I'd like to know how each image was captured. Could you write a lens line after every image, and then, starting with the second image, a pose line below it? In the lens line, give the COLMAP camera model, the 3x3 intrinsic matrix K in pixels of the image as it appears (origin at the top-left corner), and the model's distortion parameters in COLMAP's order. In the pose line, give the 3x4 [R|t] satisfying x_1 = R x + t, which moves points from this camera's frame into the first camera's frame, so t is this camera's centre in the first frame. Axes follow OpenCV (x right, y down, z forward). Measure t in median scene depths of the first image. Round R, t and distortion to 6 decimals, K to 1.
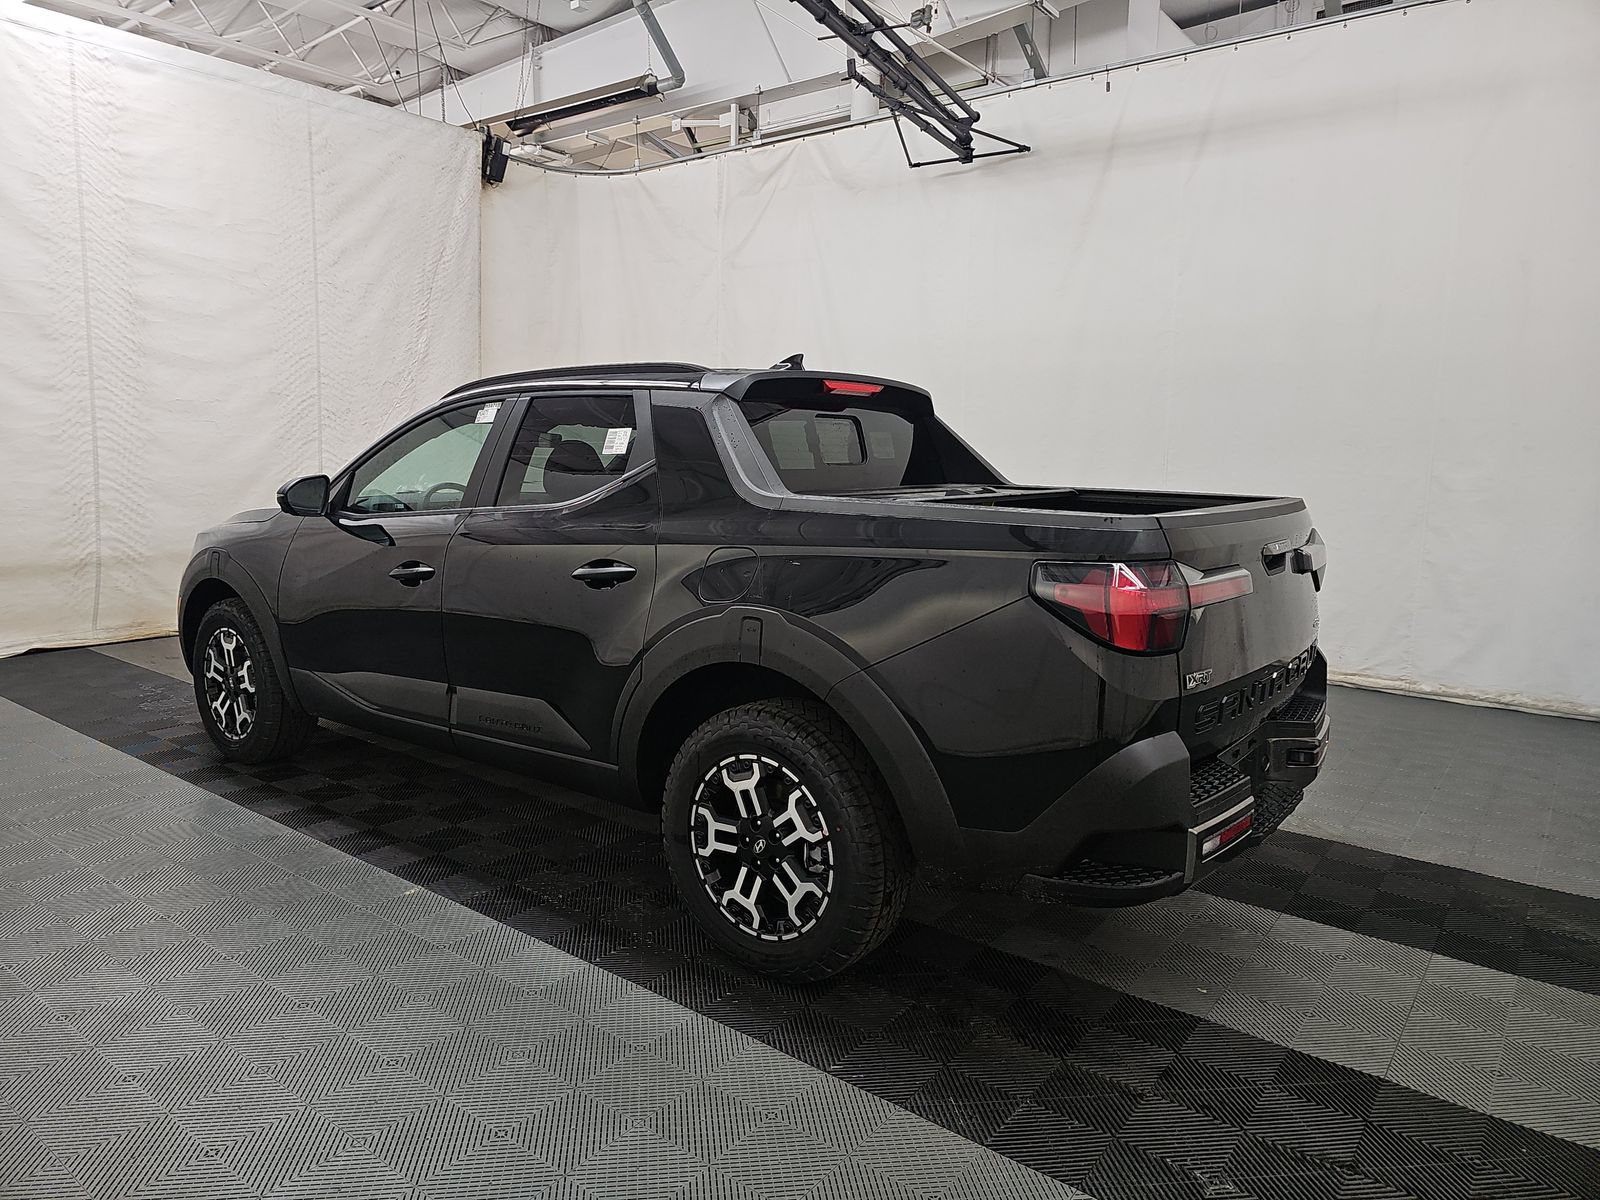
lens RADIAL K [[1066.3, 0, 809.4], [0, 1066.3, 598.9], [0, 0, 1]] dist [0.036479, -0.030329]
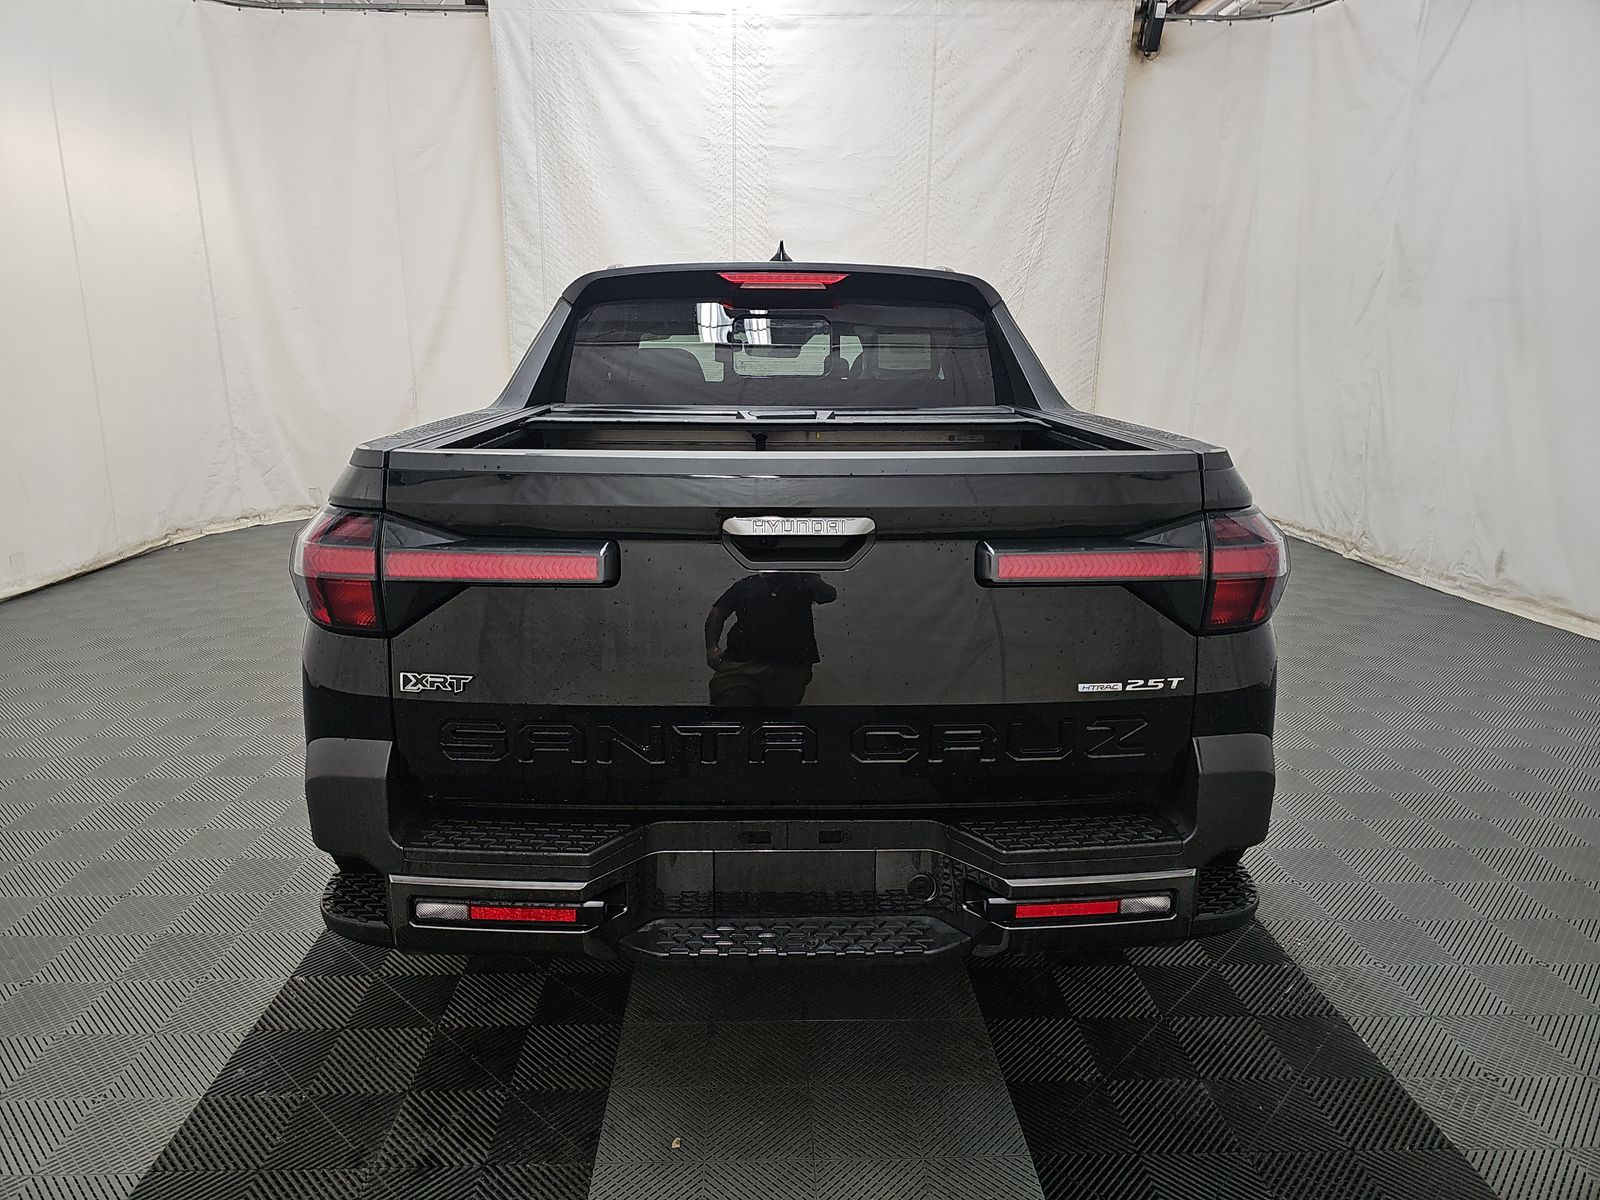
lens RADIAL K [[1066.3, 0, 789.0], [0, 1066.3, 608.9], [0, 0, 1]] dist [0.036479, -0.030329]
pose [[0.621083, 0.175485, -0.763846, 0.370717], [-0.106136, 0.984465, 0.139870, -0.036260], [0.776525, -0.005800, 0.630060, 0.266456]]
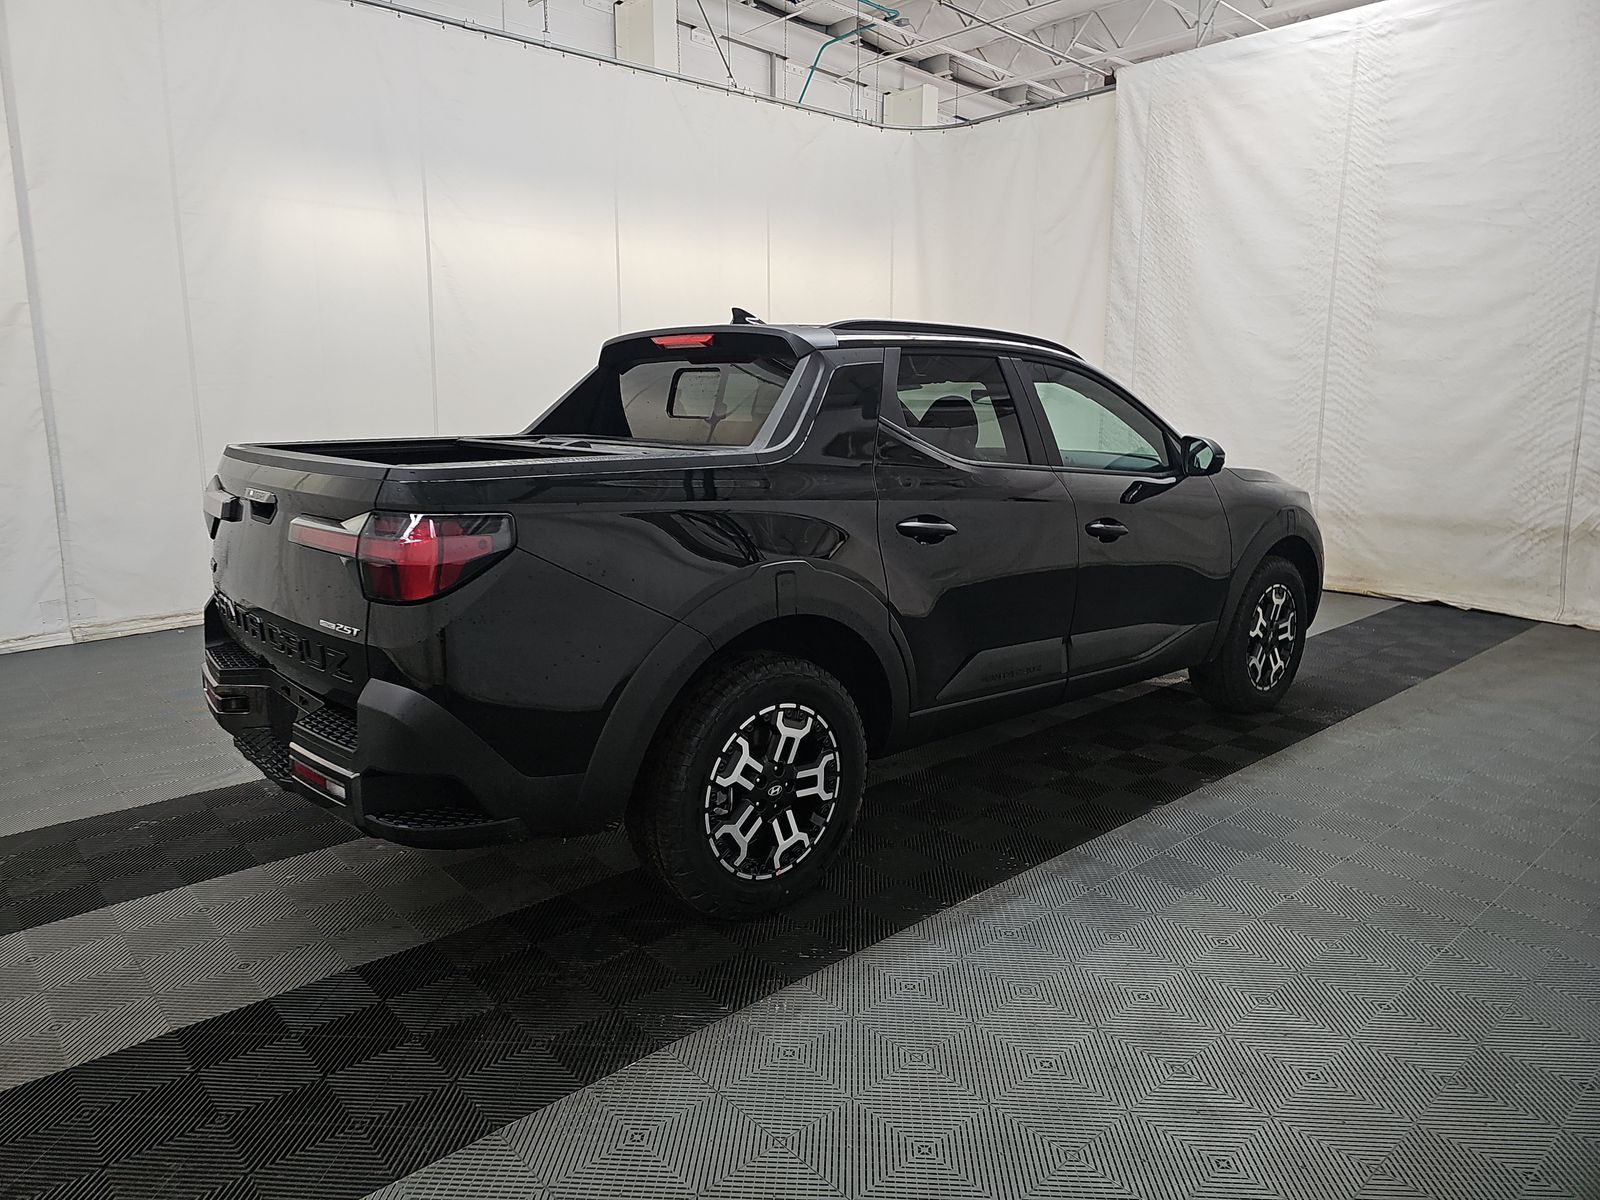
lens RADIAL K [[1066.3, 0, 771.1], [0, 1066.3, 592.1], [0, 0, 1]] dist [0.036479, -0.030329]
pose [[-0.218811, 0.161217, -0.962357, 0.542300], [-0.141387, 0.970610, 0.194747, -0.093320], [0.965470, 0.178677, -0.189586, 0.695466]]
